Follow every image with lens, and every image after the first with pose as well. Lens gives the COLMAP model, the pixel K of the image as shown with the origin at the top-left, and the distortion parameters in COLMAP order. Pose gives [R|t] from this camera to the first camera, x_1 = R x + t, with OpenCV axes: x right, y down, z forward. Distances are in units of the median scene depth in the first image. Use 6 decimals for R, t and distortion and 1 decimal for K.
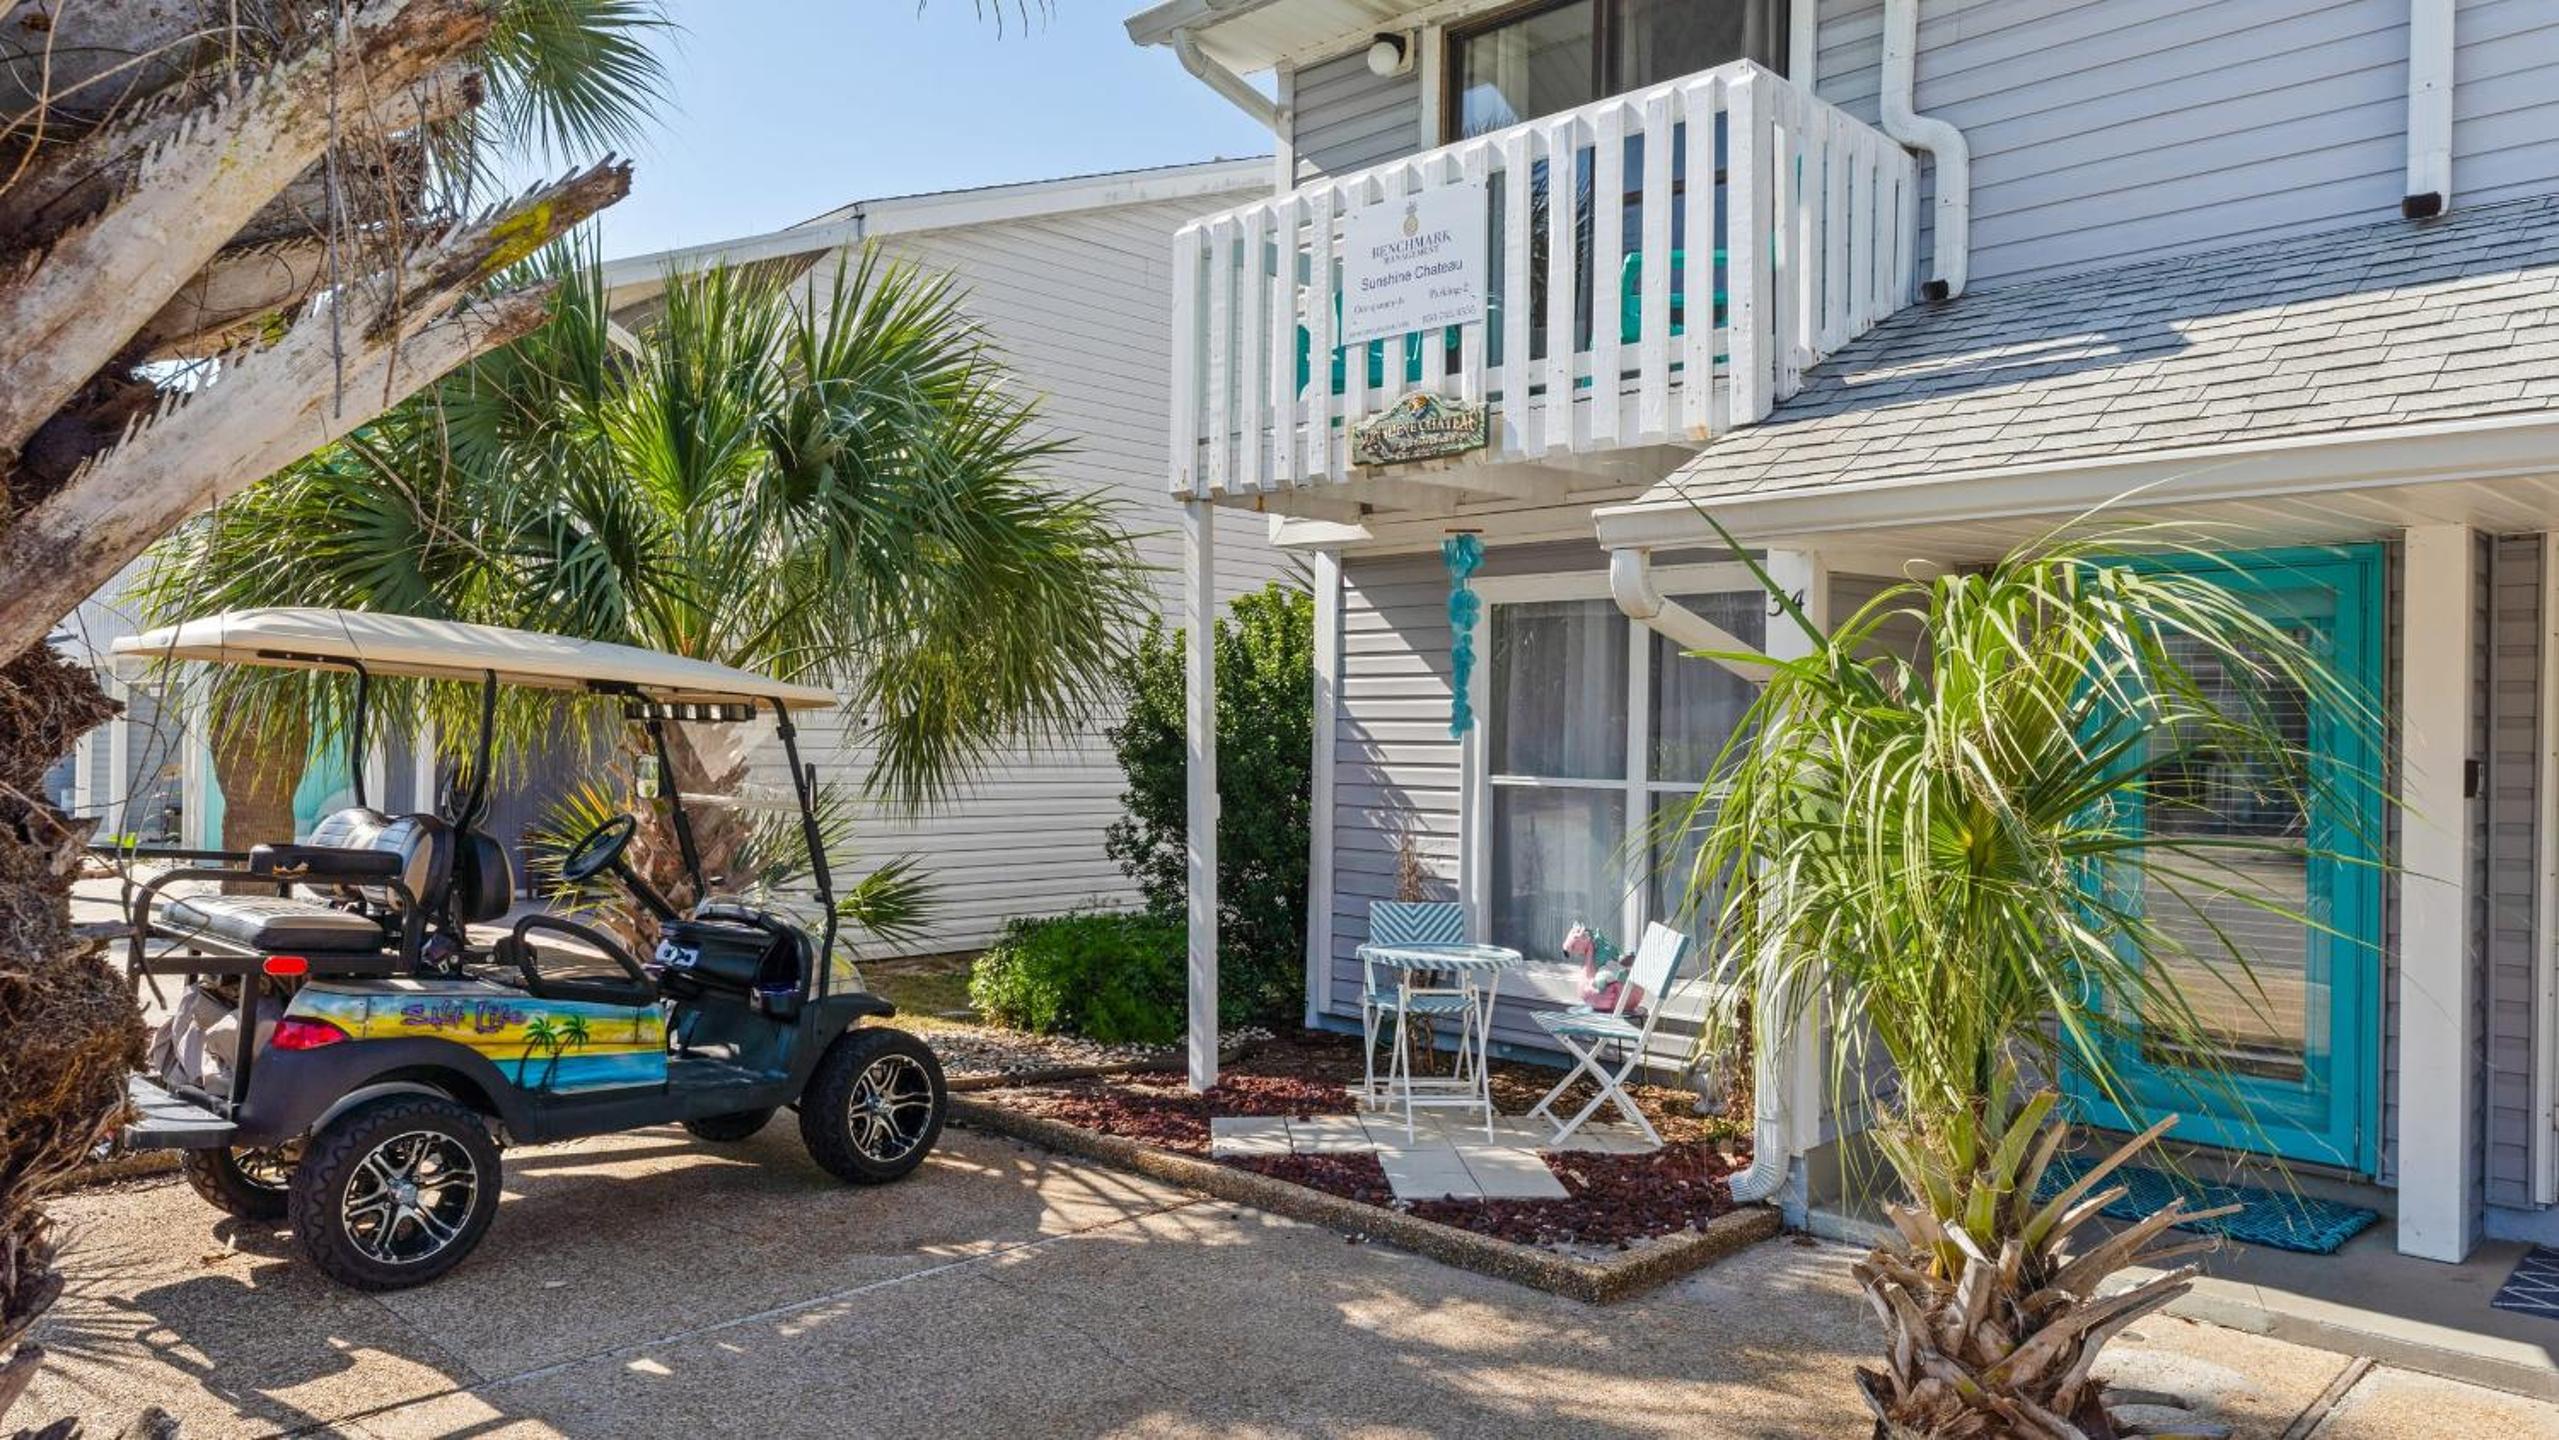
lens RADIAL K [[1663.9, 0, 1279.5], [0, 1663.9, 720.0], [0, 0, 1]] dist [0.016056, -0.001204]
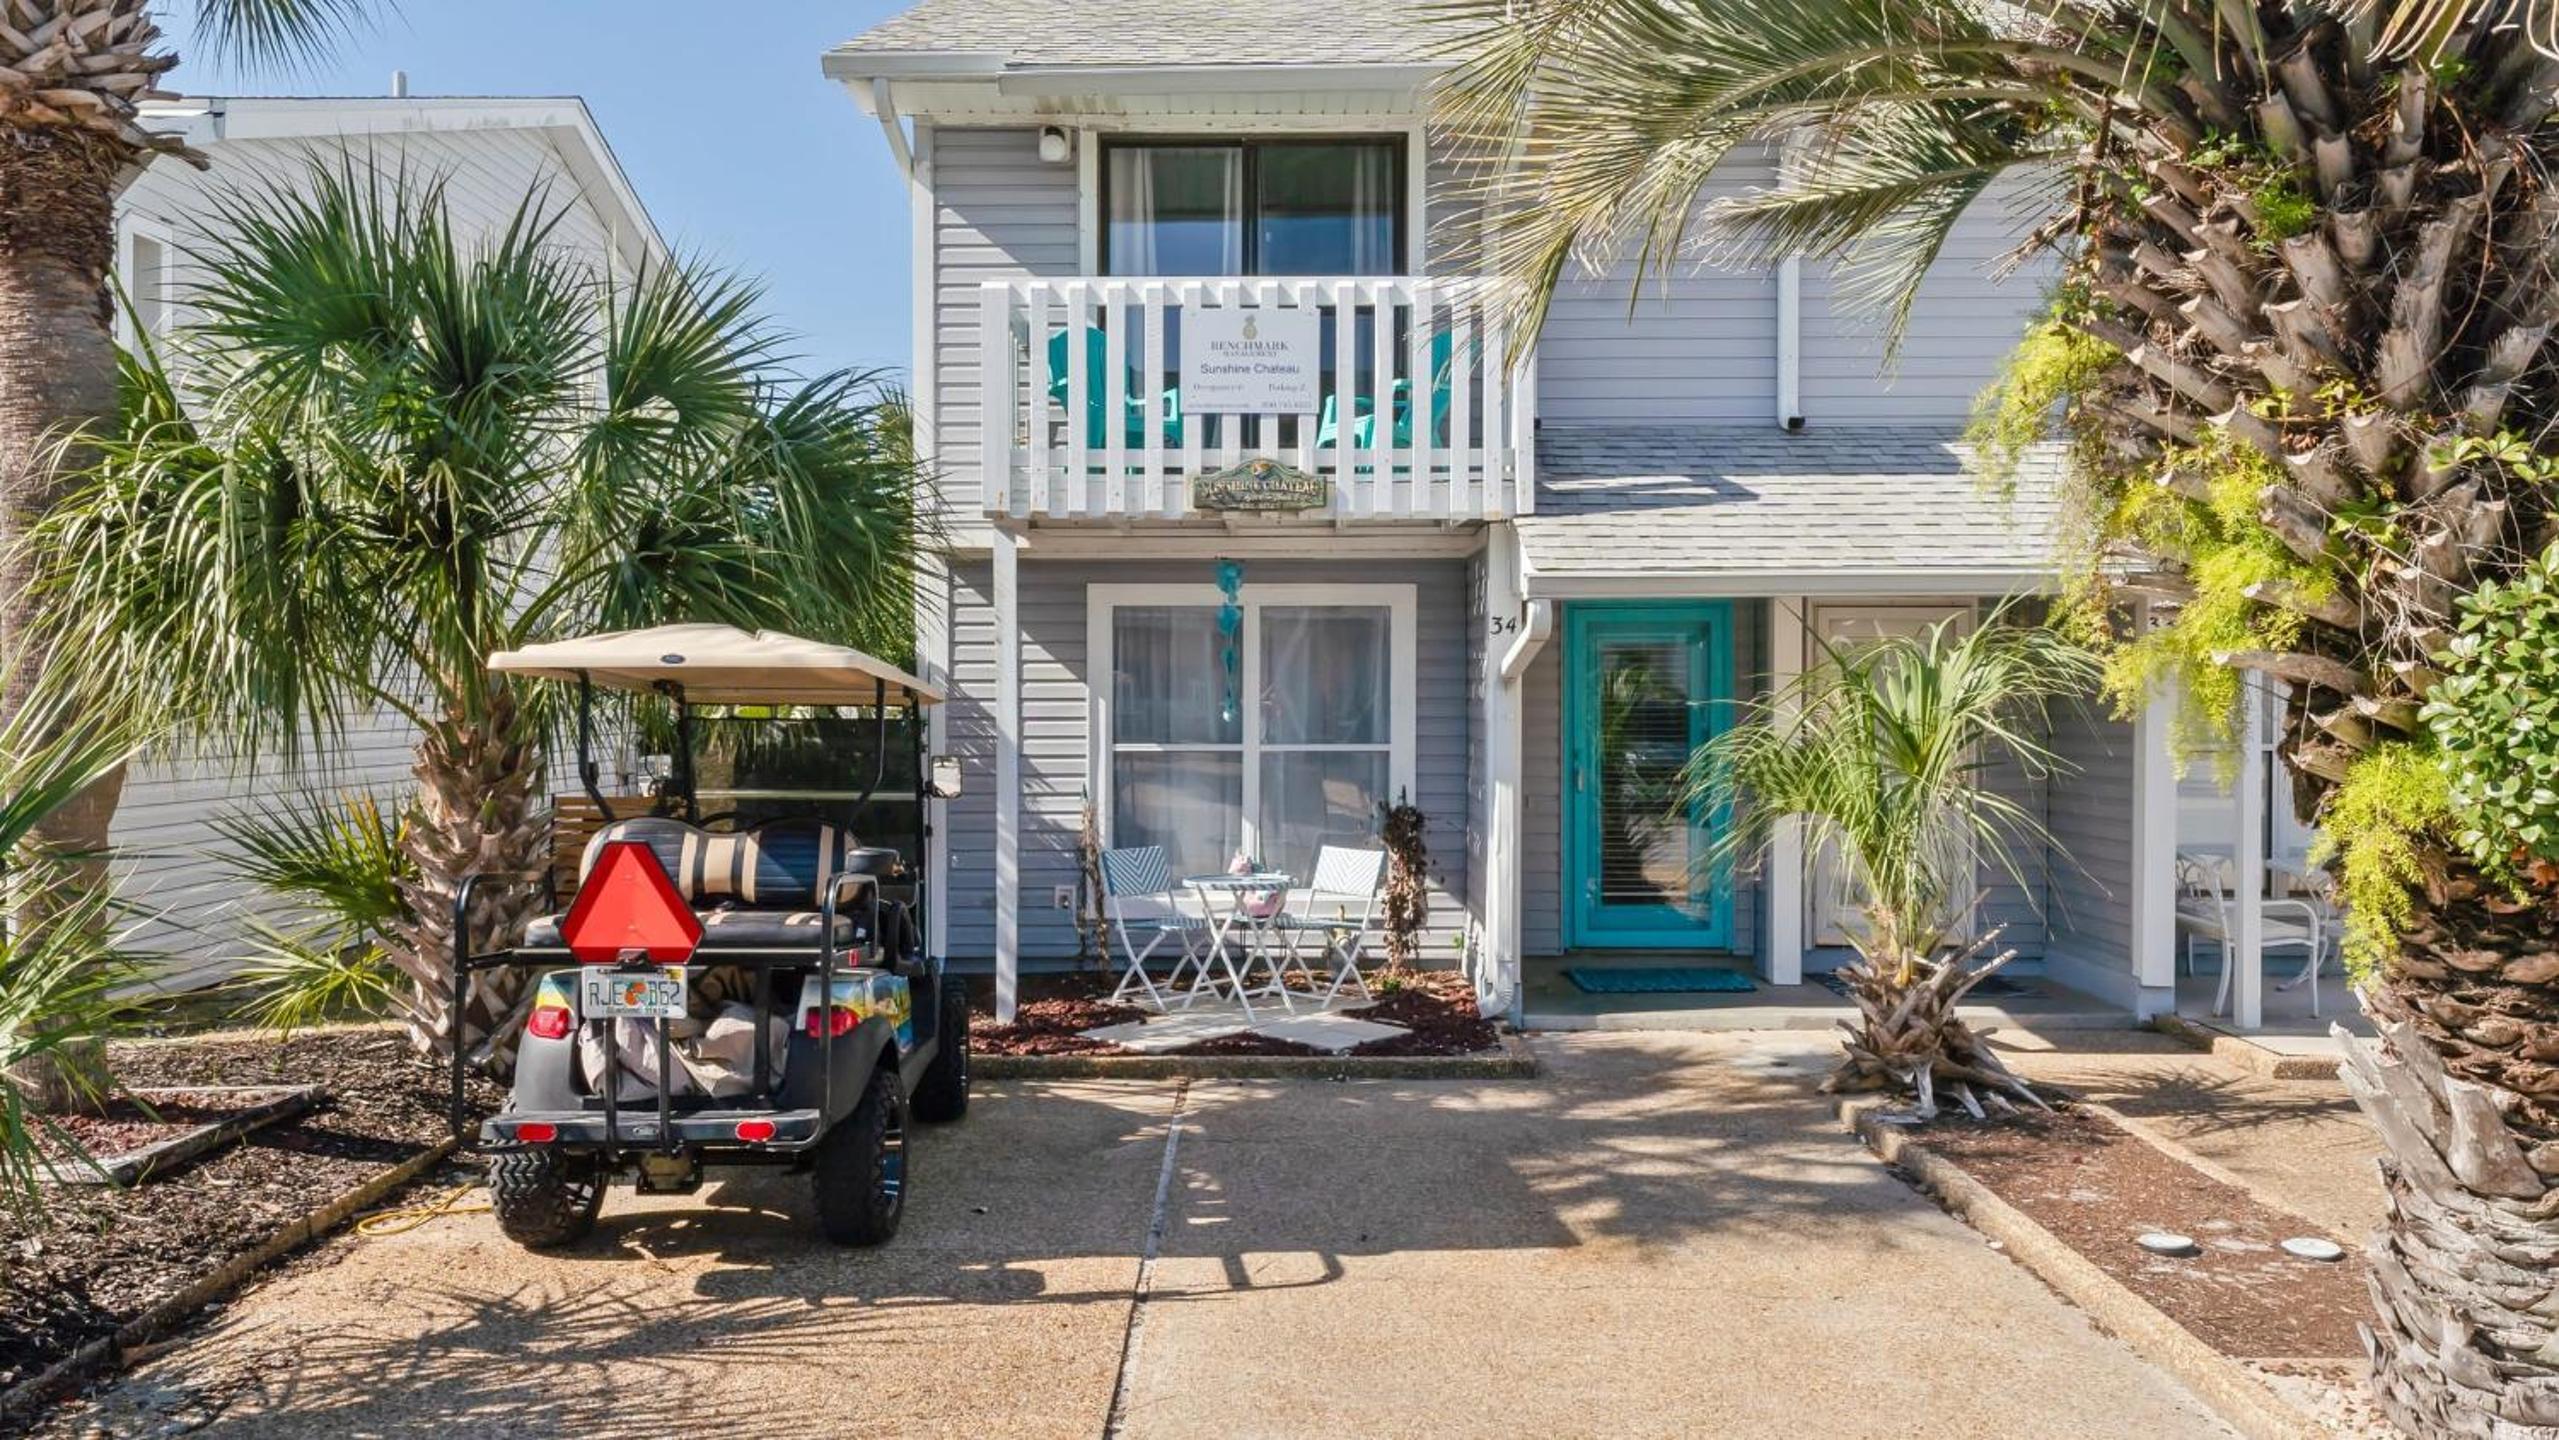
lens RADIAL K [[1663.9, 0, 1279.5], [0, 1663.9, 720.0], [0, 0, 1]] dist [0.016056, -0.001204]
pose [[0.738521, -0.028124, 0.673644, -0.839859], [0.009161, 0.999456, 0.031683, -0.031138], [-0.674168, -0.017227, 0.738377, 0.004308]]
